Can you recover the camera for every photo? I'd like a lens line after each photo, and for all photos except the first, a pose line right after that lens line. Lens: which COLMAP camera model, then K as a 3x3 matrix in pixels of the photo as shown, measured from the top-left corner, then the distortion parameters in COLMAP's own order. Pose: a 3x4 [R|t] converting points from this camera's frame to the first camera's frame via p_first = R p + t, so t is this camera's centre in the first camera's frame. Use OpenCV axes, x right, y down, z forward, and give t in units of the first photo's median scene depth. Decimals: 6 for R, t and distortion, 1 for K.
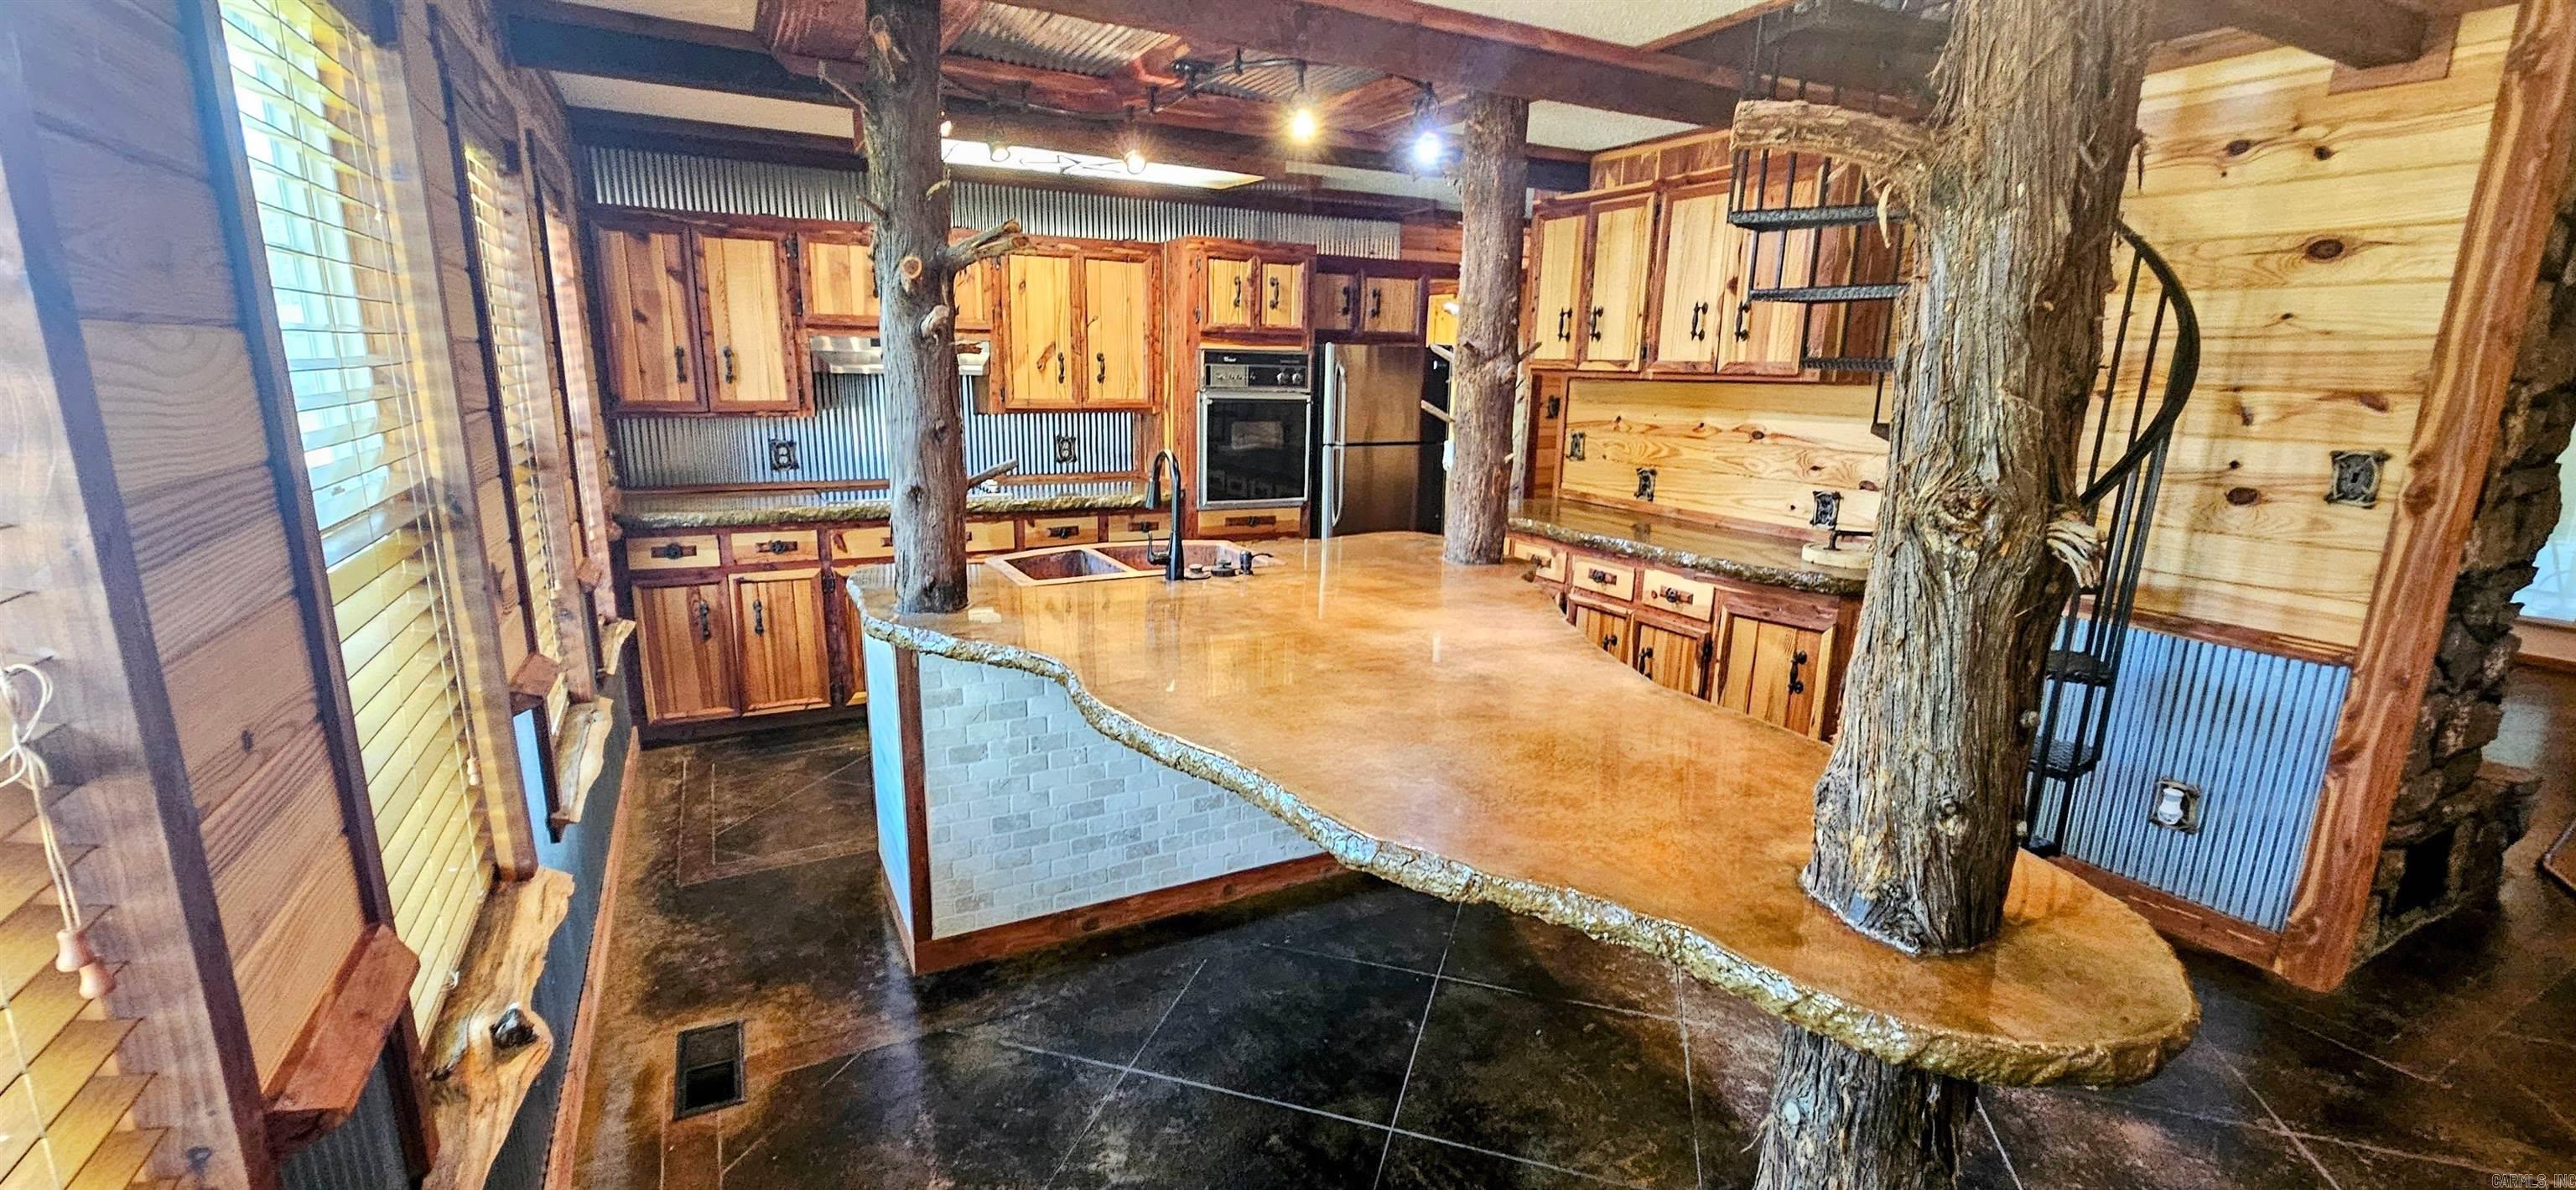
lens RADIAL K [[1058.6, 0, 1296.8], [0, 1058.6, 611.6], [0, 0, 1]] dist [-0.010839, 0.000779]
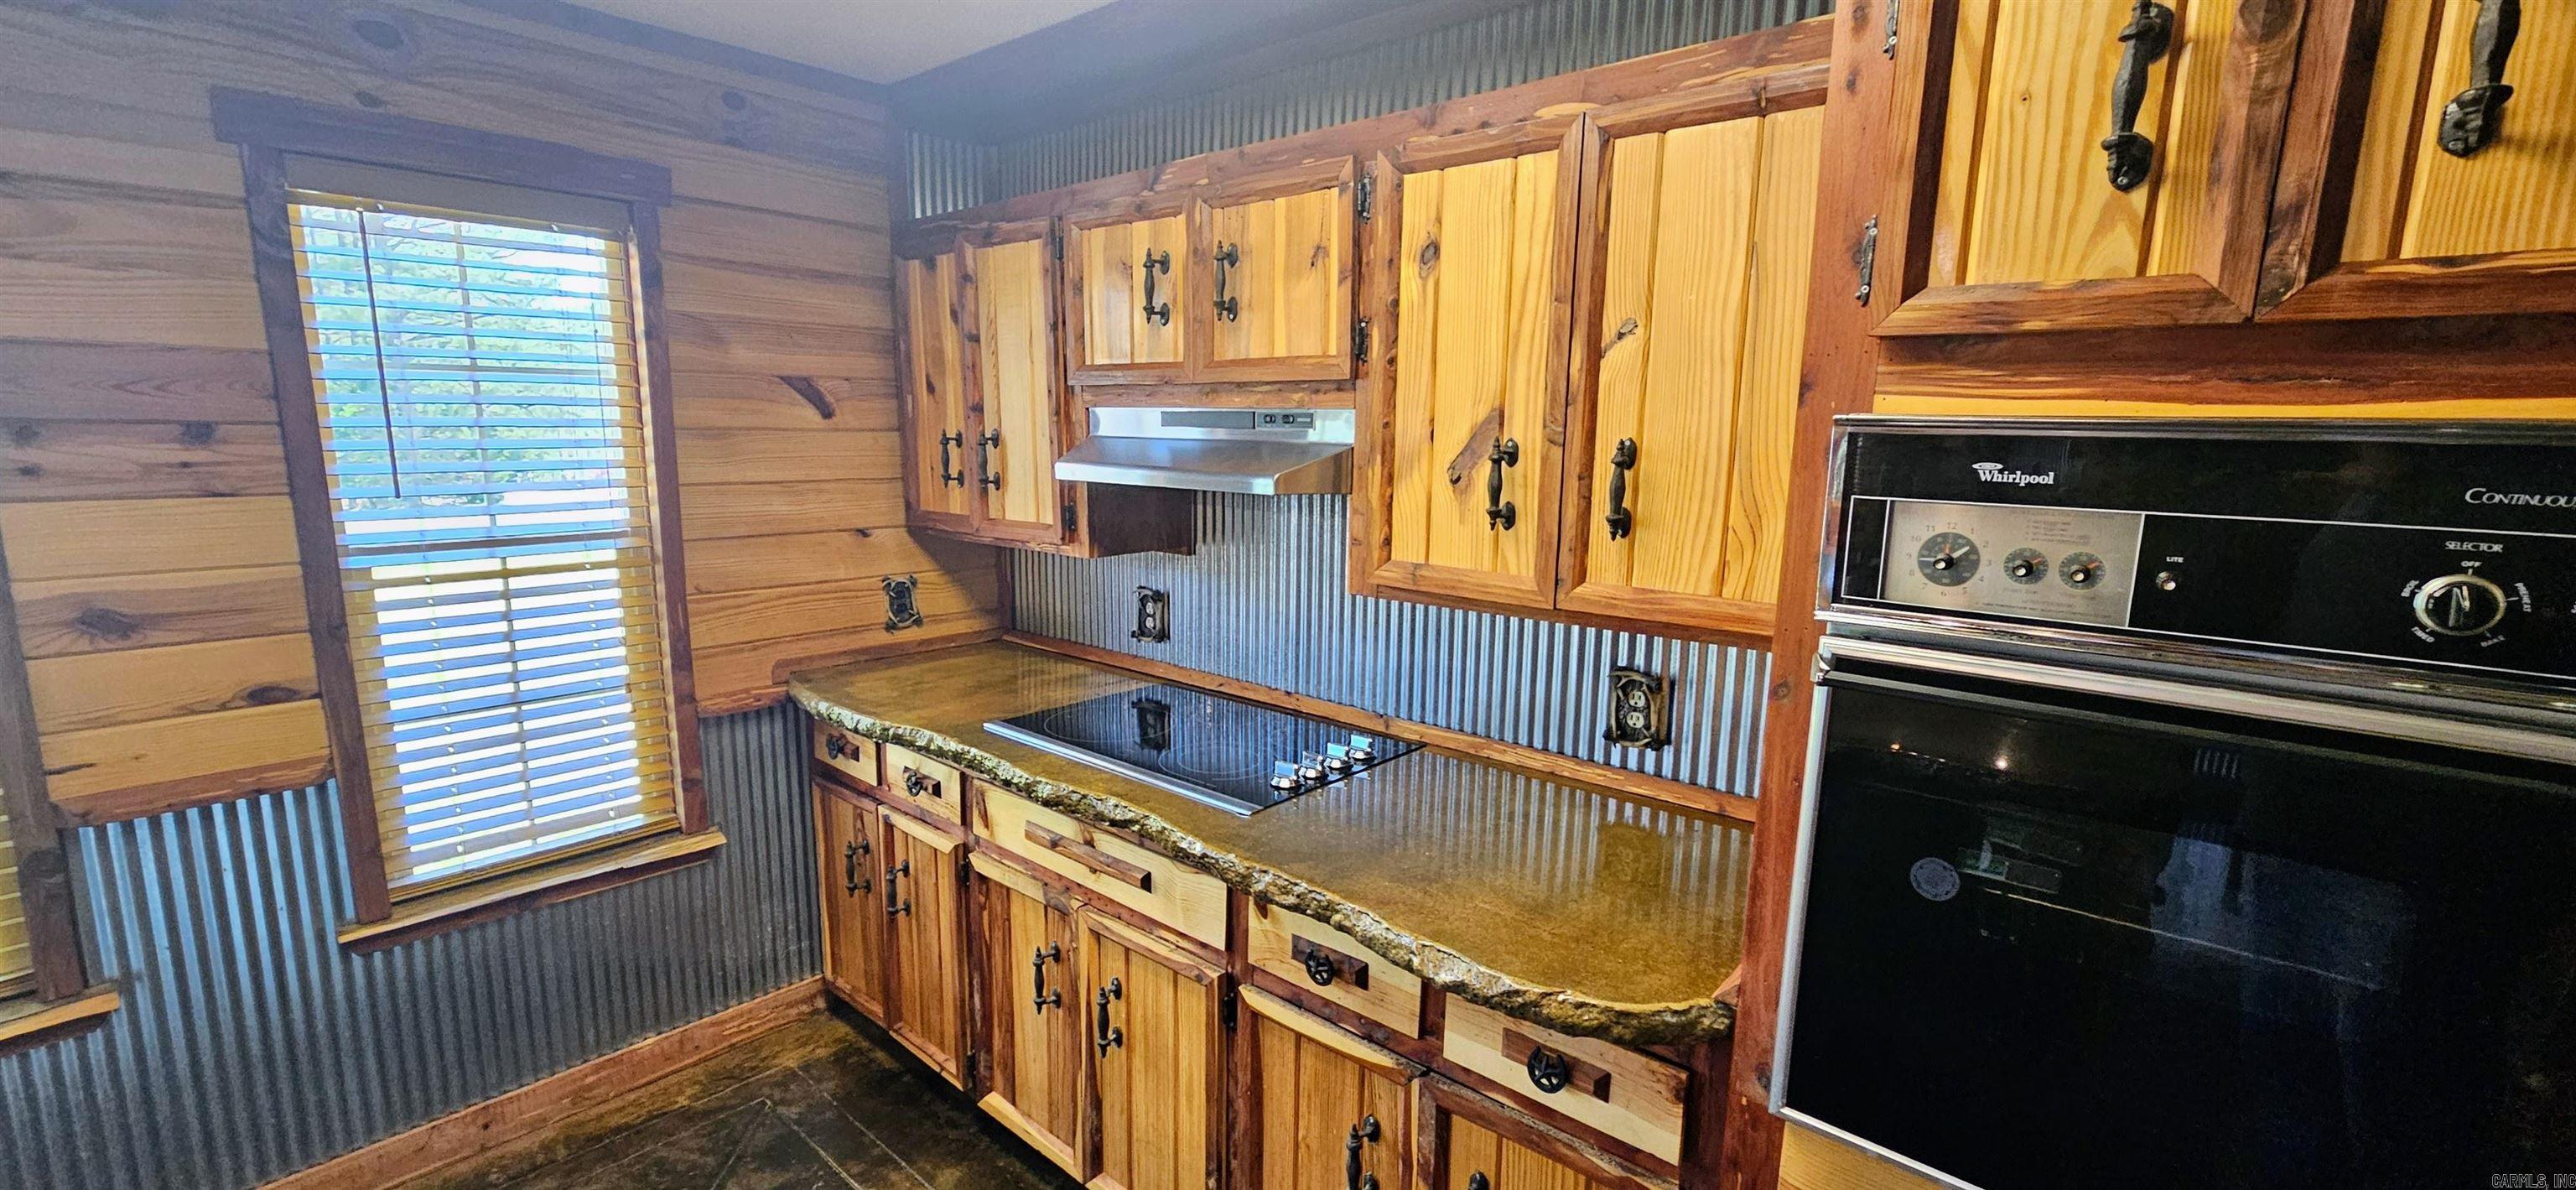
lens RADIAL K [[1058.6, 0, 1284.2], [0, 1058.6, 606.5], [0, 0, 1]] dist [-0.010839, 0.000779]
pose [[0.344622, 0.145454, -0.927404, 0.067480], [-0.221055, 0.972716, 0.070417, -0.200919], [0.912343, 0.180740, 0.367373, 0.820174]]
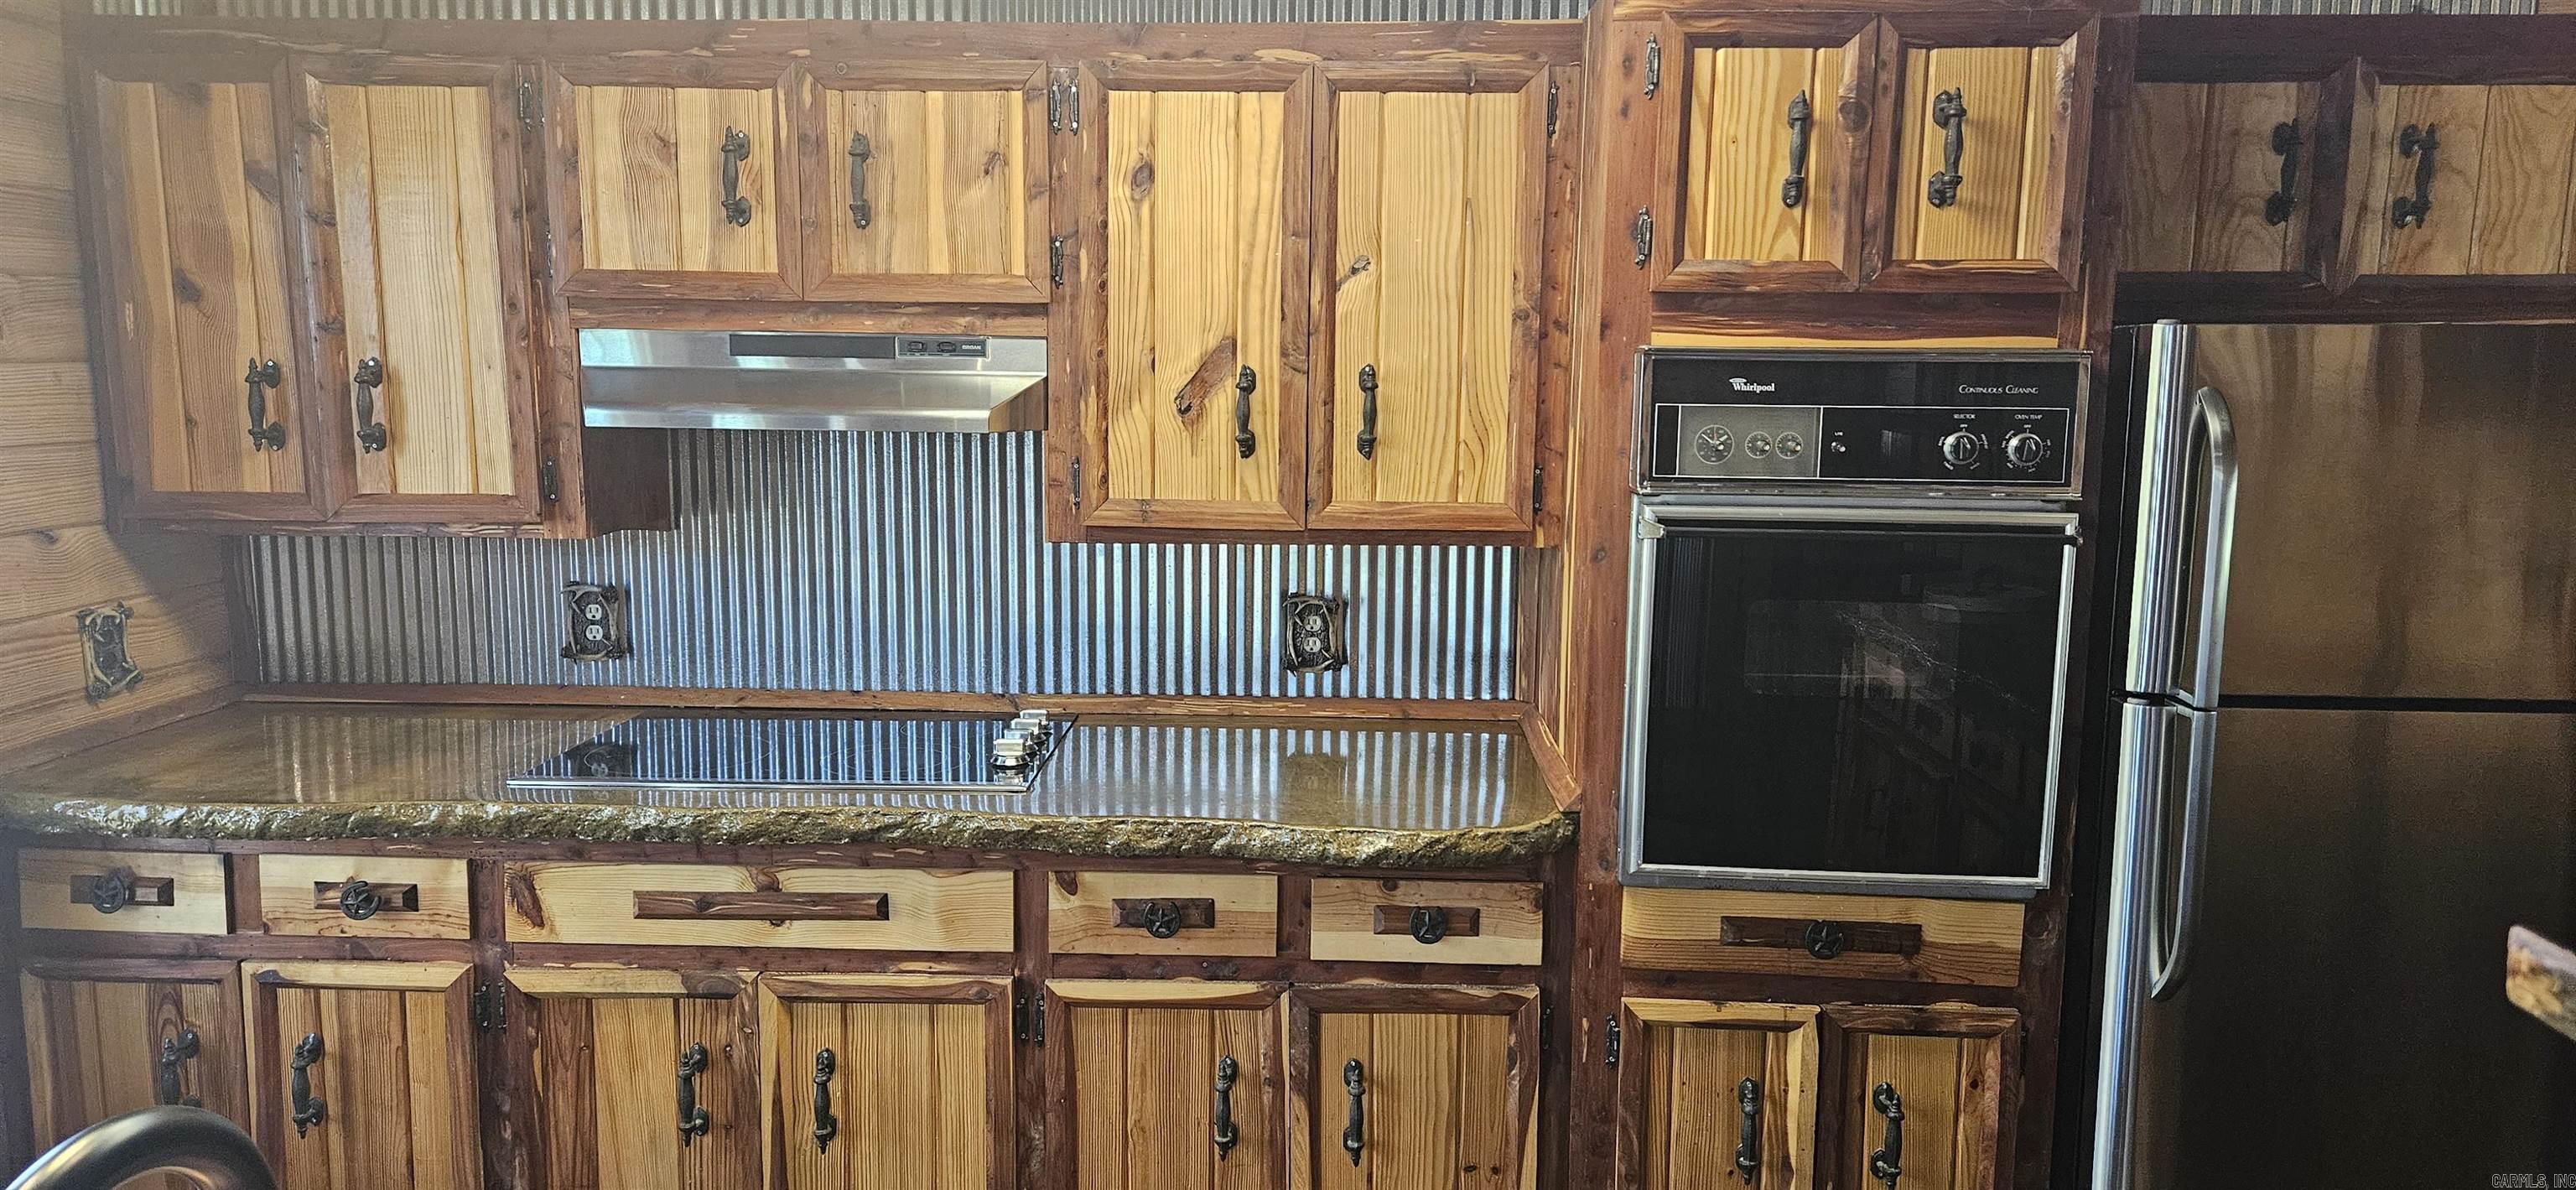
lens RADIAL K [[1697.9, 0, 1277.7], [0, 1697.9, 587.3], [0, 0, 1]] dist [0.036442, -0.007982]
pose [[0.859036, 0.058793, -0.508528, 0.063564], [-0.110018, 0.991374, -0.071232, -0.137656], [0.499954, 0.117138, 0.858094, 0.547327]]
